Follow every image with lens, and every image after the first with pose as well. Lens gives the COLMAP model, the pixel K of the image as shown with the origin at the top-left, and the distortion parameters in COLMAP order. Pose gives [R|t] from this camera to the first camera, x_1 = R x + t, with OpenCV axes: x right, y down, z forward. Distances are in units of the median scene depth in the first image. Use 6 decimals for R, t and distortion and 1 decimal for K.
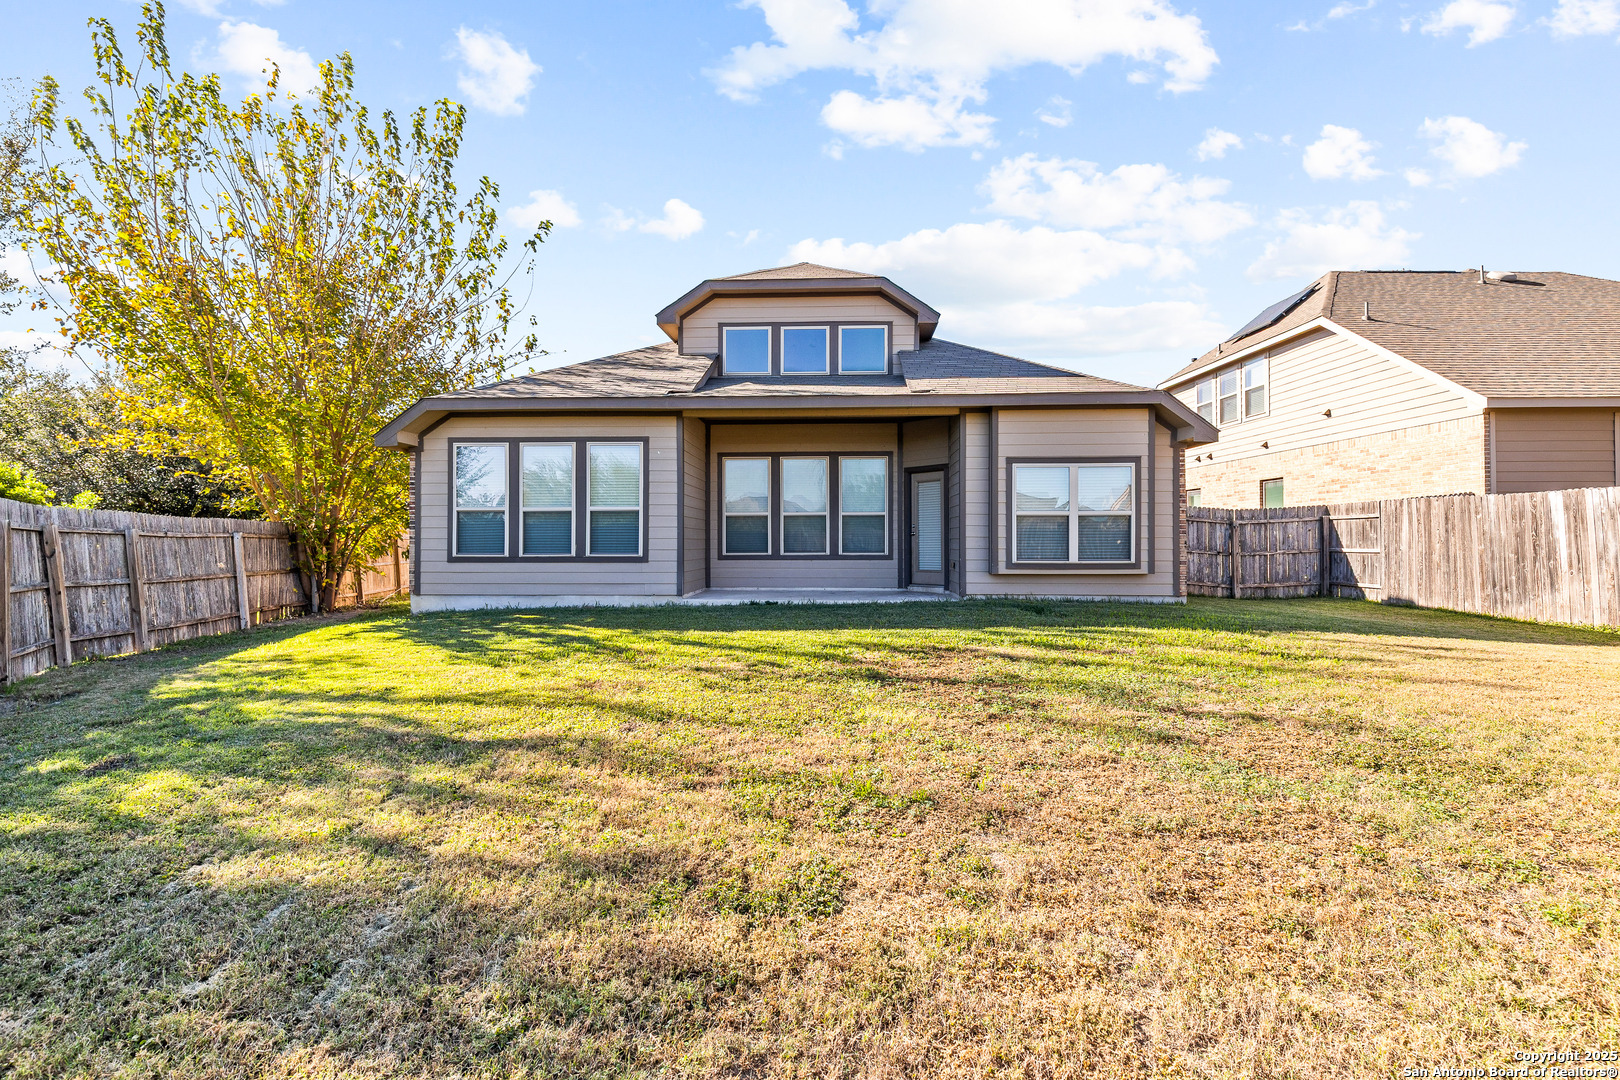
lens RADIAL K [[736.0, 0, 808.0], [0, 736.0, 532.8], [0, 0, 1]] dist [0.013786, -0.001750]
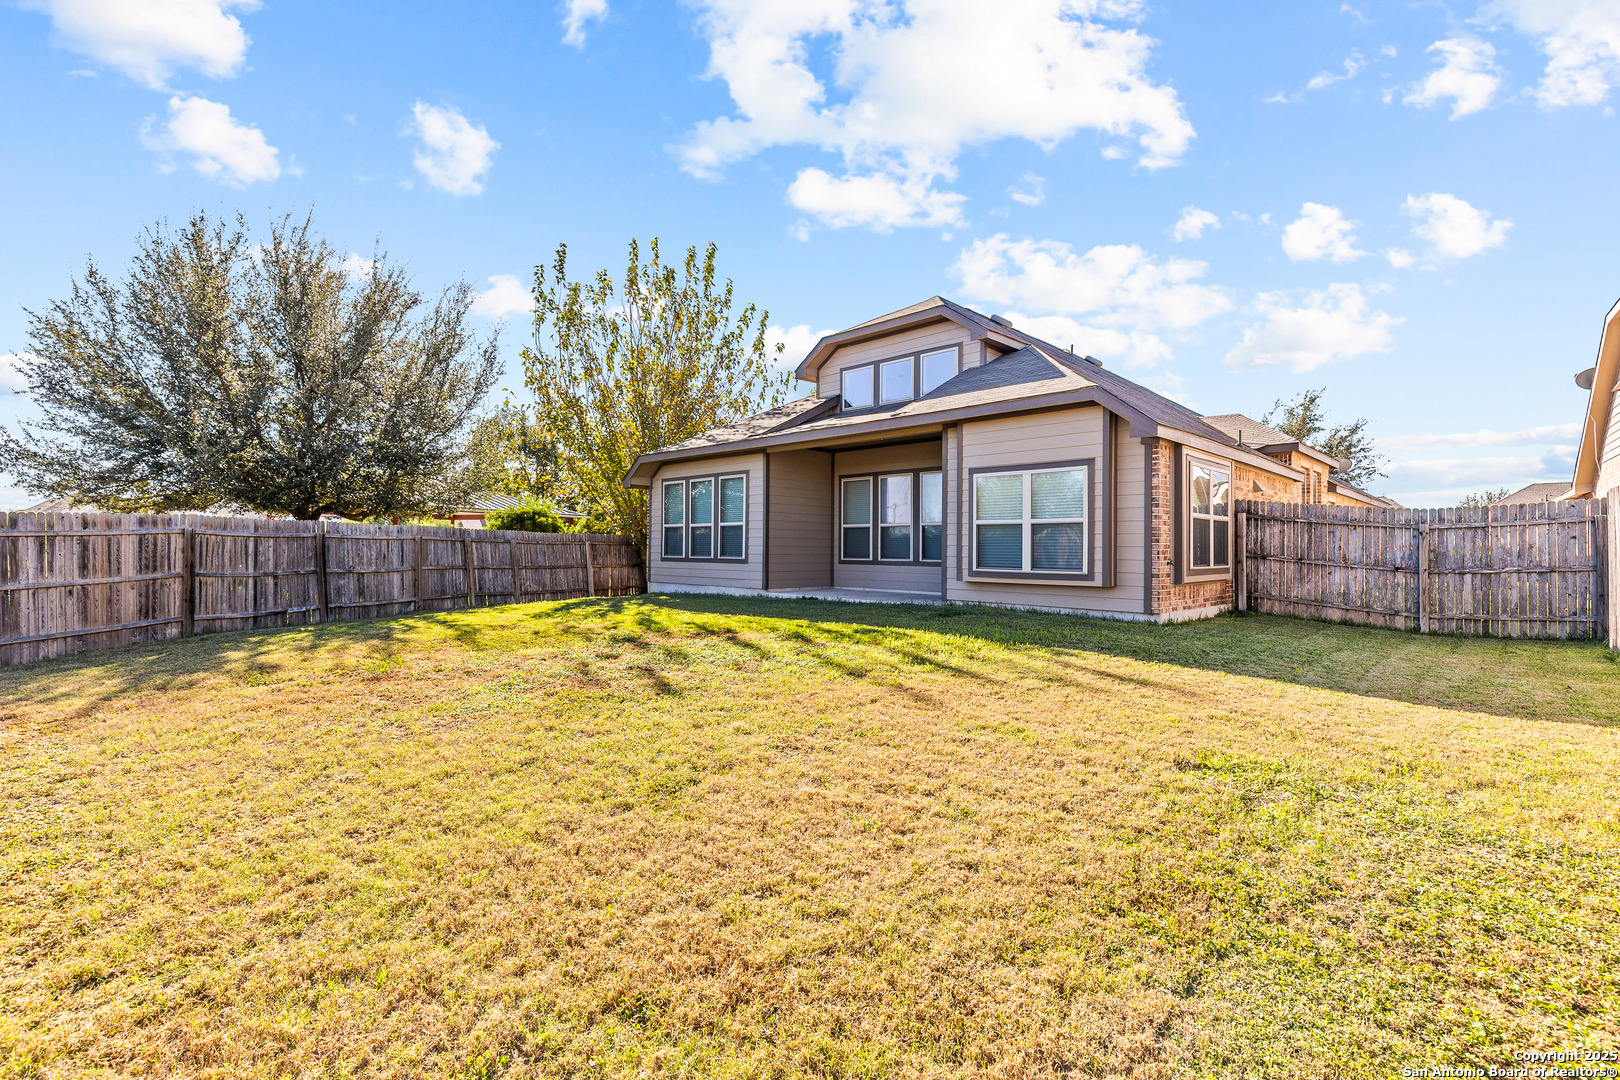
lens RADIAL K [[736.0, 0, 800.5], [0, 736.0, 543.8], [0, 0, 1]] dist [0.013786, -0.001750]
pose [[0.737683, 0.002085, -0.675144, 0.762726], [0.001229, 0.999989, 0.004430, -0.001692], [0.675146, -0.004098, 0.737672, 0.076006]]
